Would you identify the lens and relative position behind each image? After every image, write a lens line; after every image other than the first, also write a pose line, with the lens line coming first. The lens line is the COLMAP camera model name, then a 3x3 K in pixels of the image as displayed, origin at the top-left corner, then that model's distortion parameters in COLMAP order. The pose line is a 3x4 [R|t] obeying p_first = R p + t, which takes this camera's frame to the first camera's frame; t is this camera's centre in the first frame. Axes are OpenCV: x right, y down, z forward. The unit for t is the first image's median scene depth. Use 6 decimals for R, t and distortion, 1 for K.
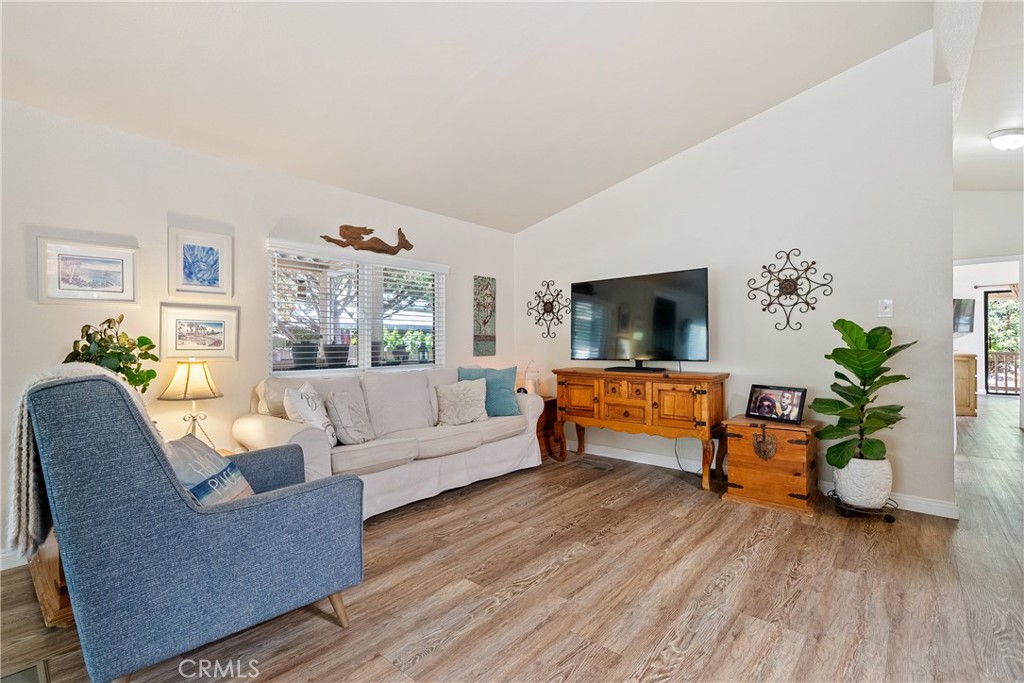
lens RADIAL K [[469.3, 0, 509.9], [0, 469.3, 339.0], [0, 0, 1]] dist [-0.009331, 0.003524]
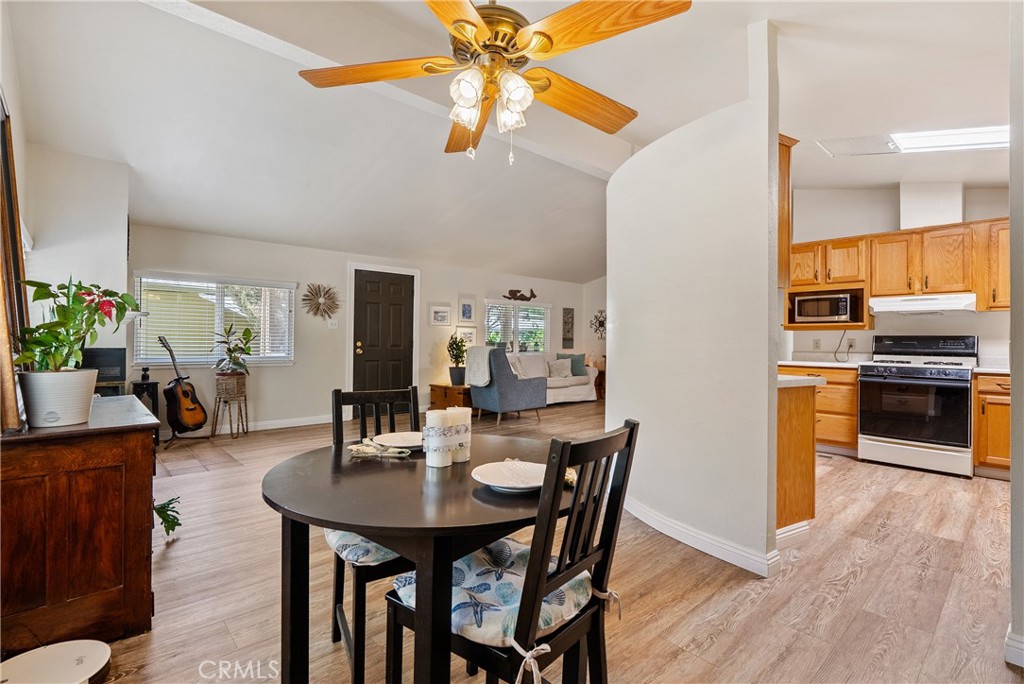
lens RADIAL K [[469.3, 0, 517.4], [0, 469.3, 338.2], [0, 0, 1]] dist [-0.009331, 0.003524]
pose [[0.993943, 0.011708, -0.109272, -0.079993], [-0.011652, 0.999931, 0.001159, -0.011405], [0.109278, 0.000121, 0.994011, -1.542662]]
